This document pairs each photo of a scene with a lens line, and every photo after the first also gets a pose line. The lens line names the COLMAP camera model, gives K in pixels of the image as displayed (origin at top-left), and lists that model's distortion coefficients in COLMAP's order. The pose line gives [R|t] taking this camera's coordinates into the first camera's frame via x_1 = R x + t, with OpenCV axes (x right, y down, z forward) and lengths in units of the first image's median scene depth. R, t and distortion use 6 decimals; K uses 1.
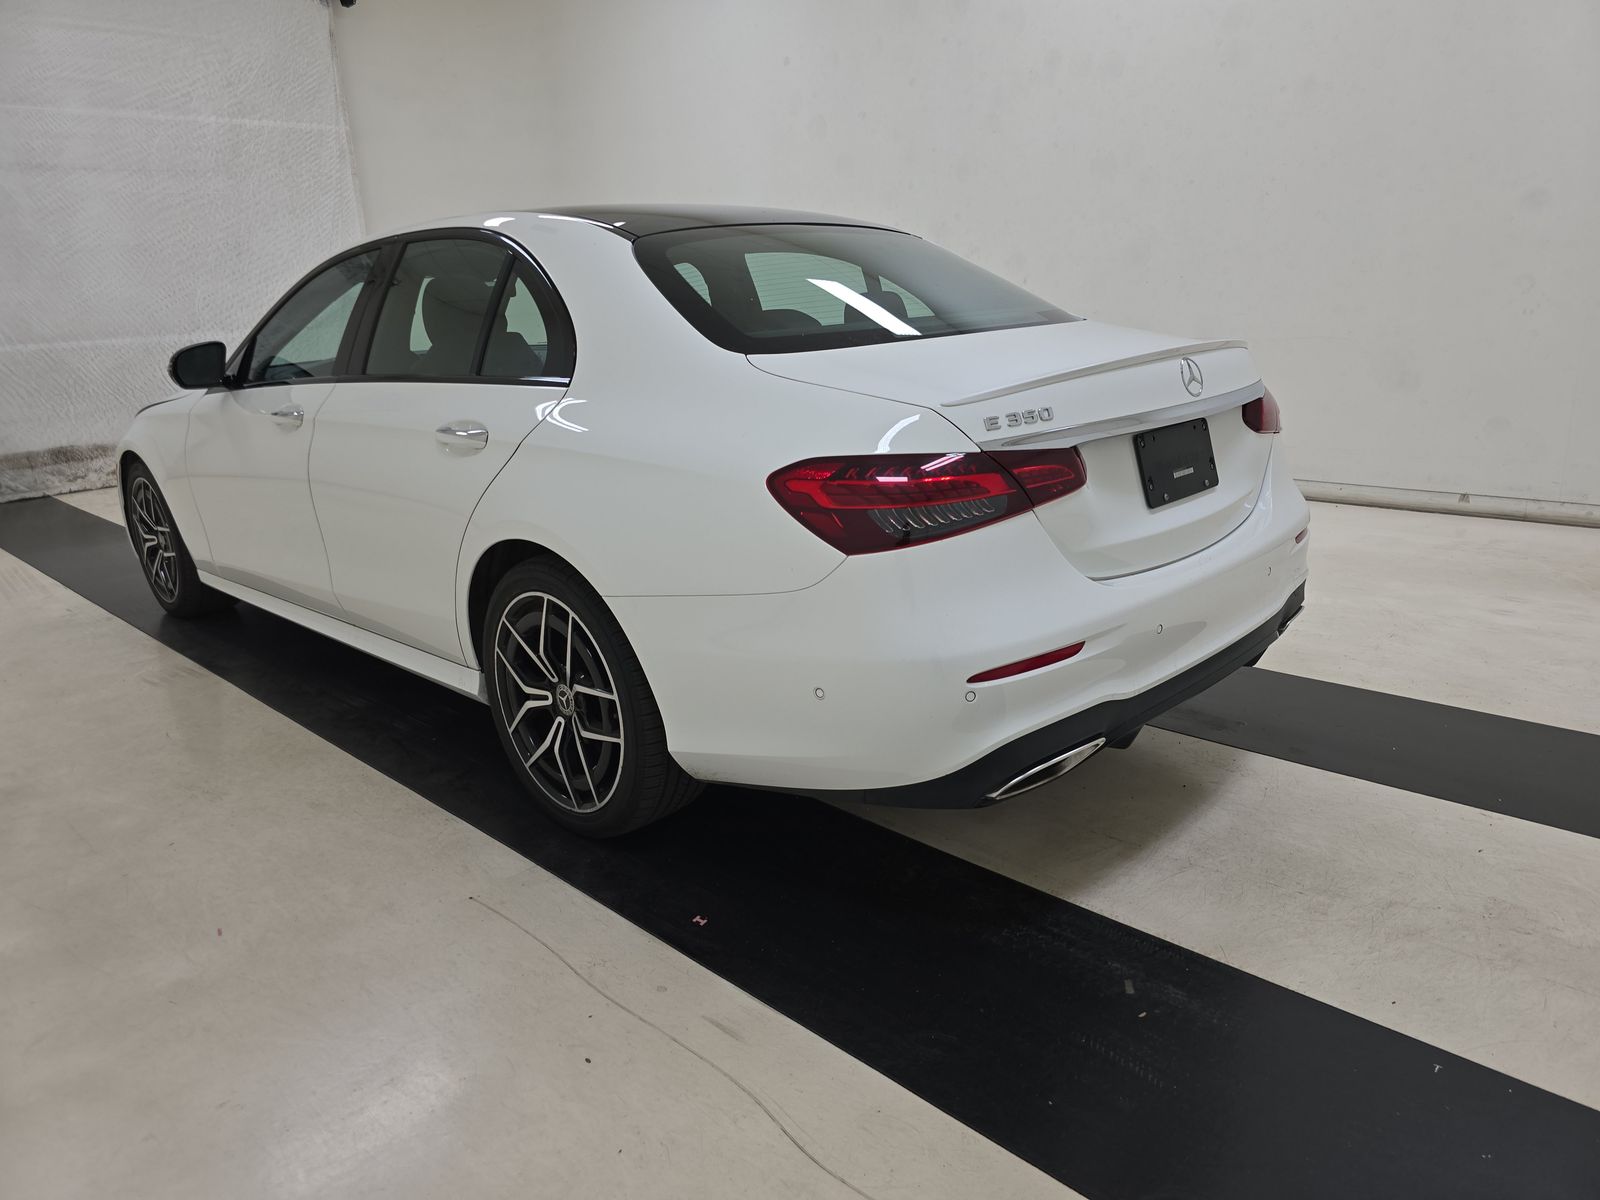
lens RADIAL K [[1091.0, 0, 792.5], [0, 1091.0, 603.6], [0, 0, 1]] dist [0.036233, -0.037186]
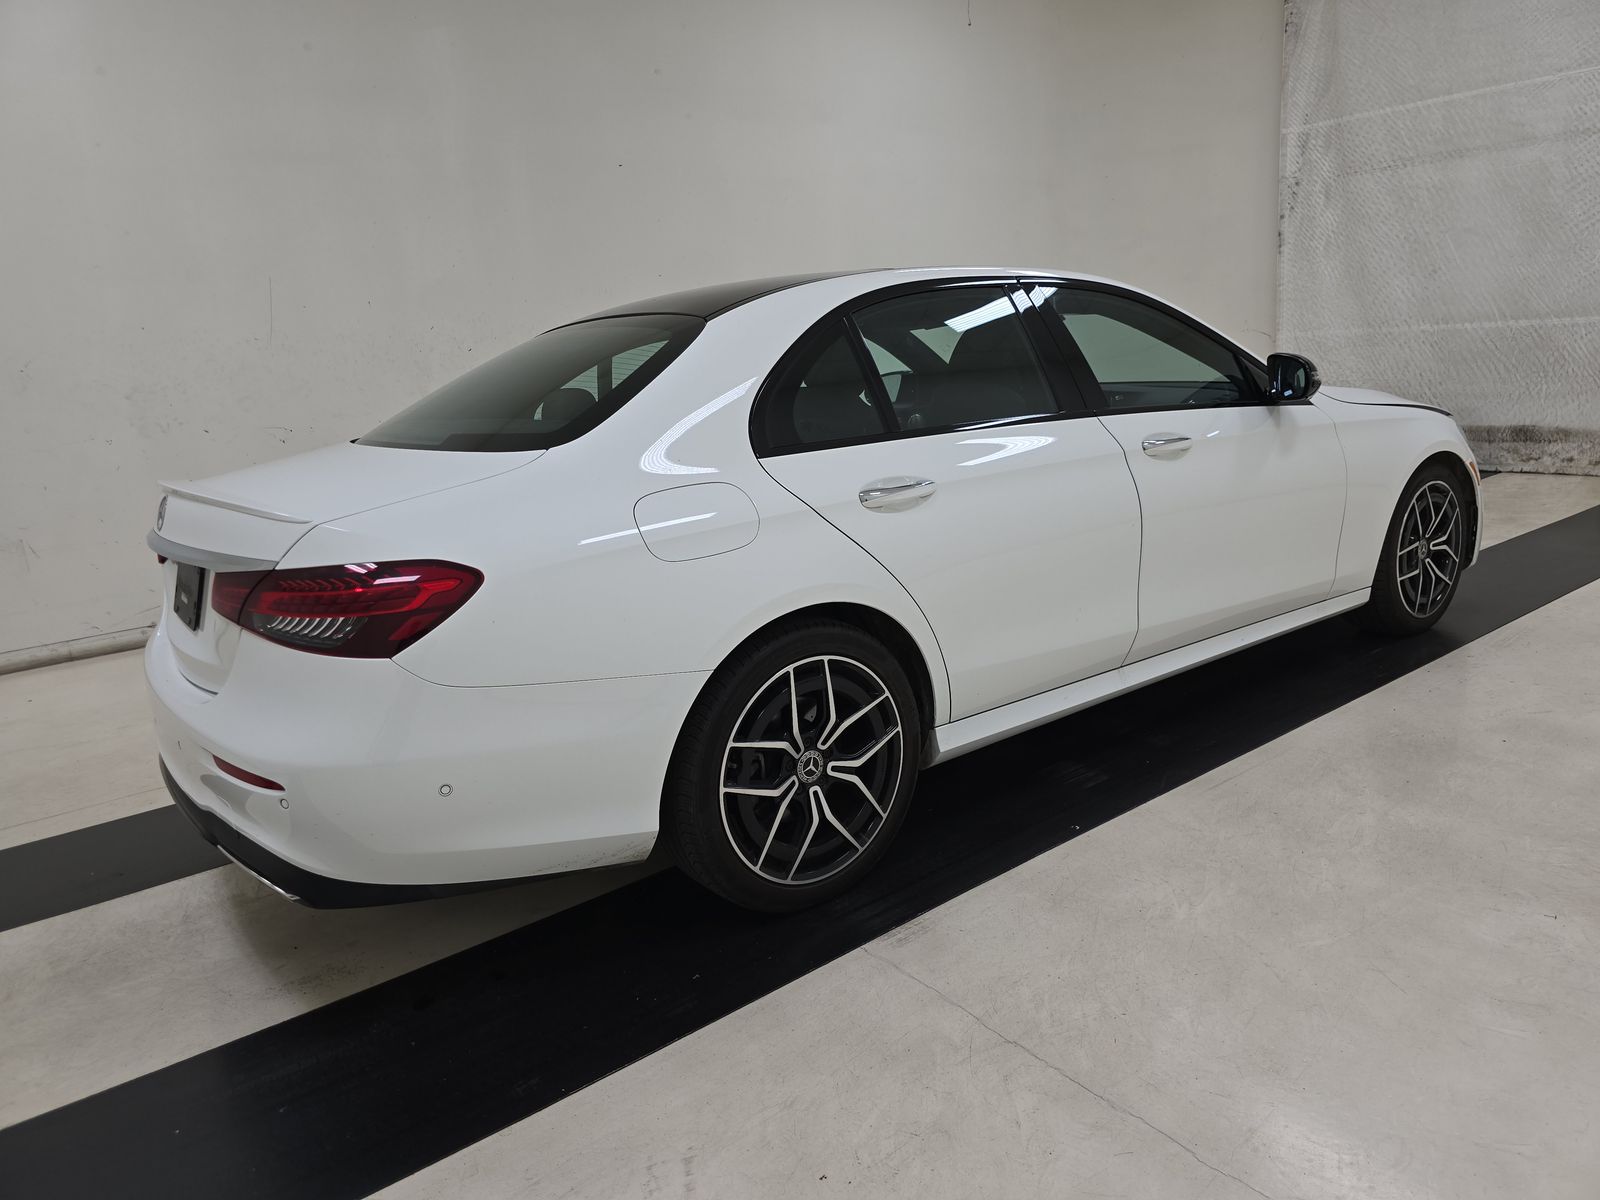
lens RADIAL K [[1091.0, 0, 794.3], [0, 1091.0, 596.6], [0, 0, 1]] dist [0.036233, -0.037186]
pose [[-0.189167, 0.283811, -0.940036, 0.420691], [-0.186806, 0.929436, 0.318202, -0.191547], [0.964012, 0.235798, -0.122801, 0.532679]]
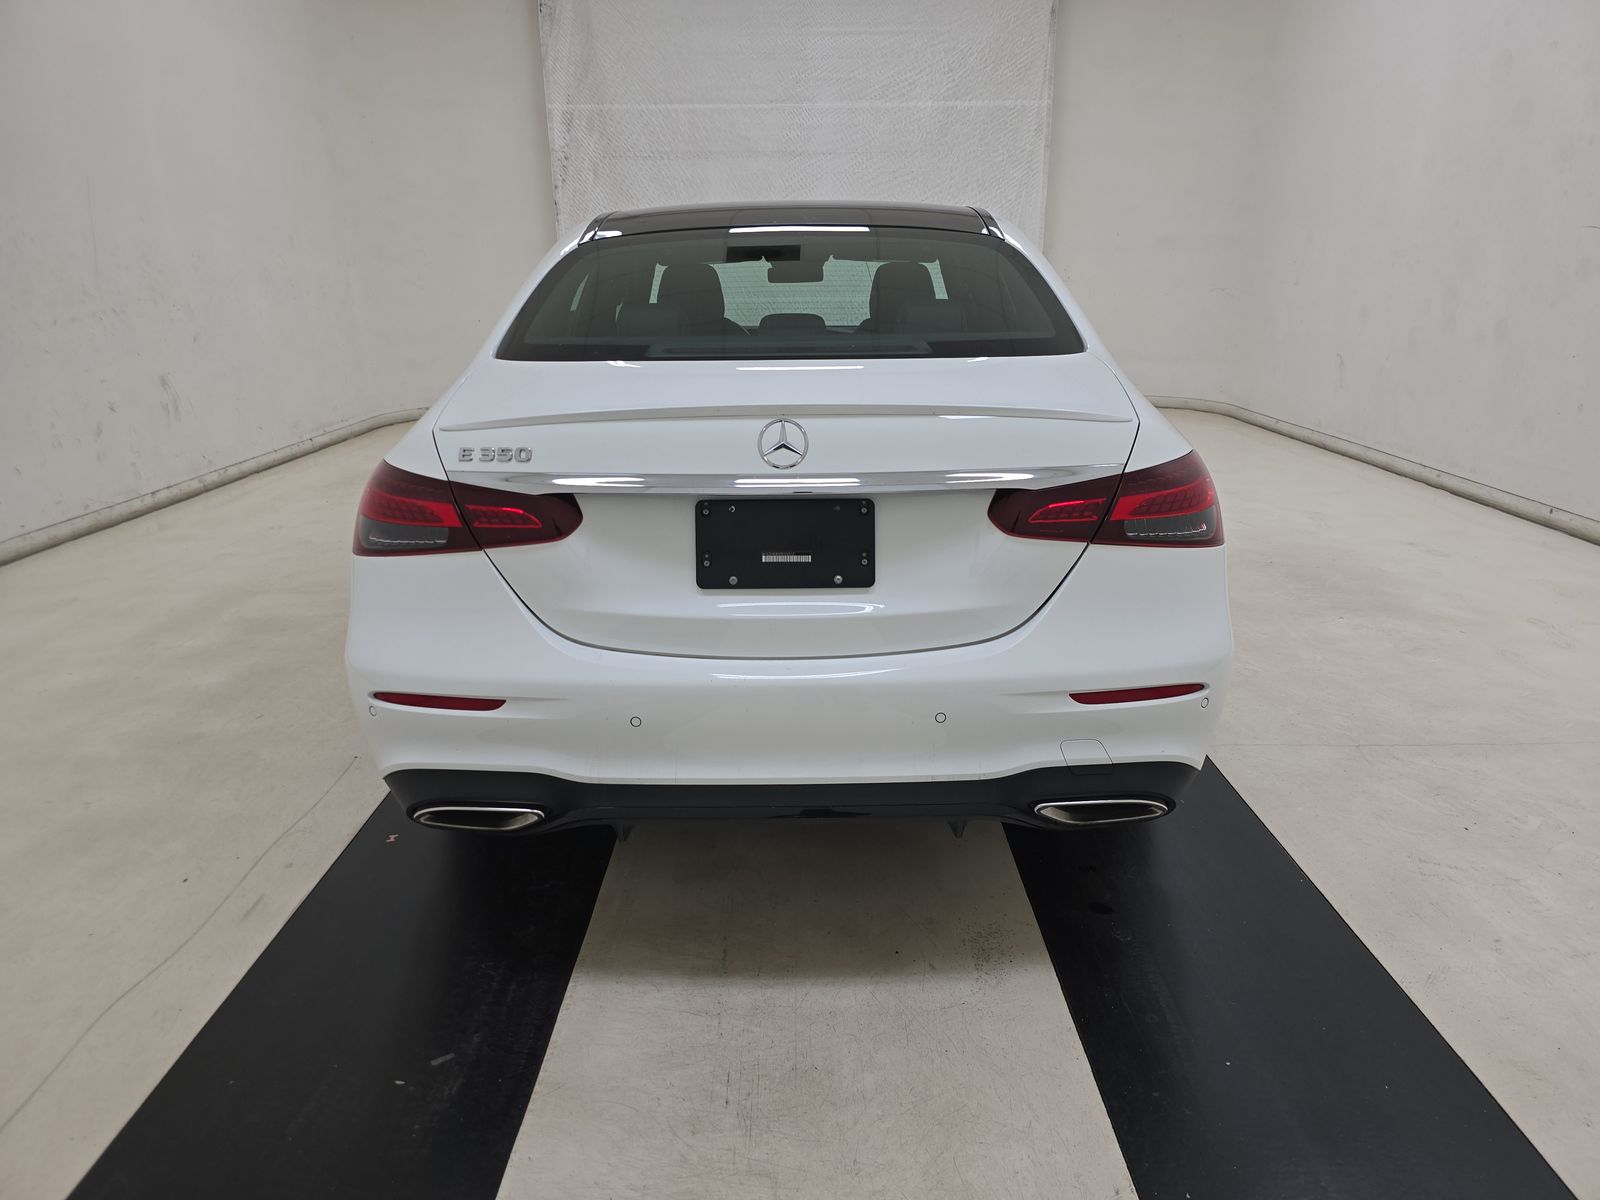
lens RADIAL K [[1091.0, 0, 814.7], [0, 1091.0, 601.9], [0, 0, 1]] dist [0.036233, -0.037186]
pose [[0.688851, 0.246913, -0.681556, 0.300246], [-0.221399, 0.966940, 0.126533, -0.063037], [0.690266, 0.063733, 0.720744, 0.141521]]
